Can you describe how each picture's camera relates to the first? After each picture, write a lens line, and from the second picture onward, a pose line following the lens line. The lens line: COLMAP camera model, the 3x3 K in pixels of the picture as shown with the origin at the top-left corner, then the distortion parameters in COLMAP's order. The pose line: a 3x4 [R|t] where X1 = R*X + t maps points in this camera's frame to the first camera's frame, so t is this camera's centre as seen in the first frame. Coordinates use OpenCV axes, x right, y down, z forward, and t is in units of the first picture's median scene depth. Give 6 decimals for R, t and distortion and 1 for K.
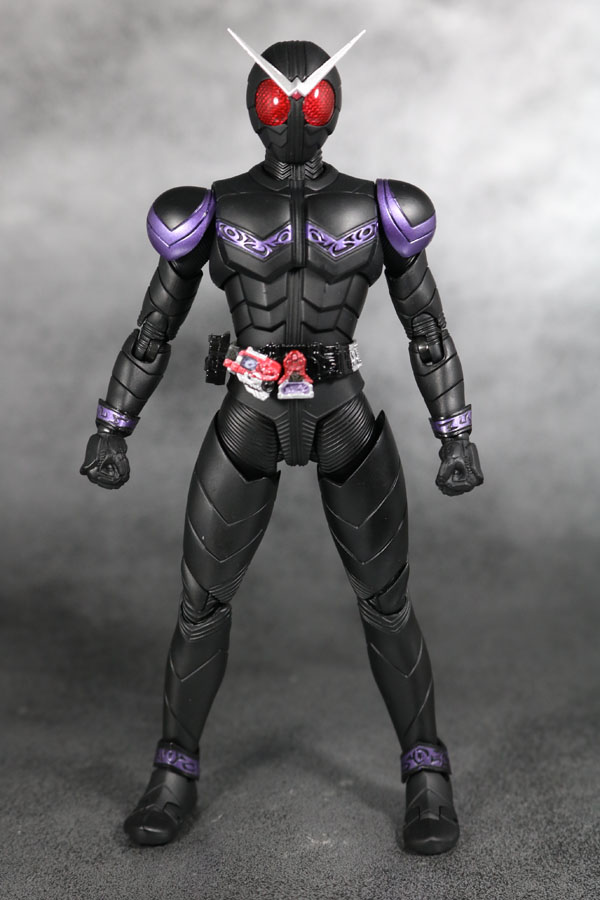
lens RADIAL K [[1913.4, 0, 300.0], [0, 1913.4, 450.0], [0, 0, 1]] dist [0.045481, -0.107791]
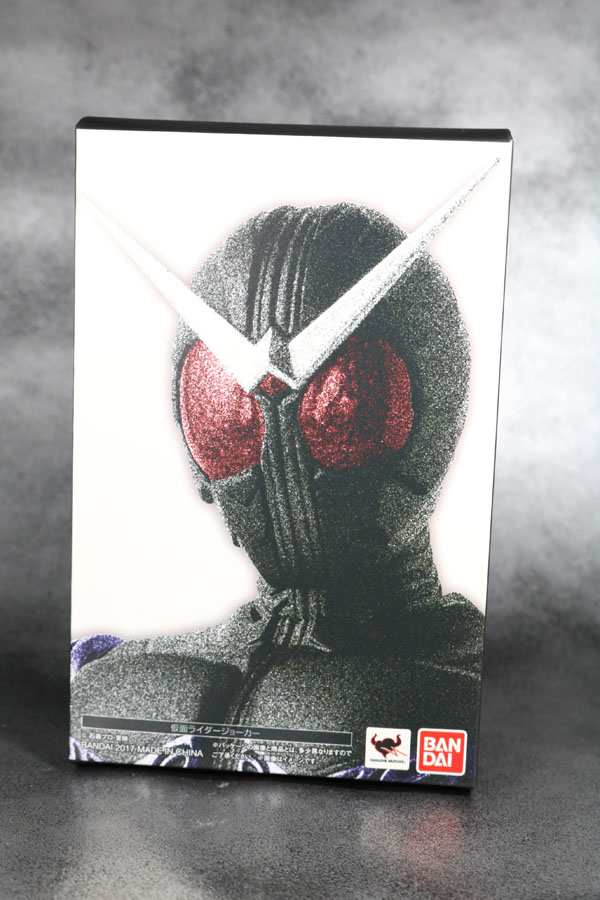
lens RADIAL K [[1592.6, 0, 300.0], [0, 1592.6, 450.0], [0, 0, 1]] dist [-0.052287, 0.019959]
pose [[0.997245, 0.033244, 0.066312, -0.007823], [-0.027664, 0.996136, -0.083358, 0.016696], [-0.068827, 0.081294, 0.994311, -0.251057]]
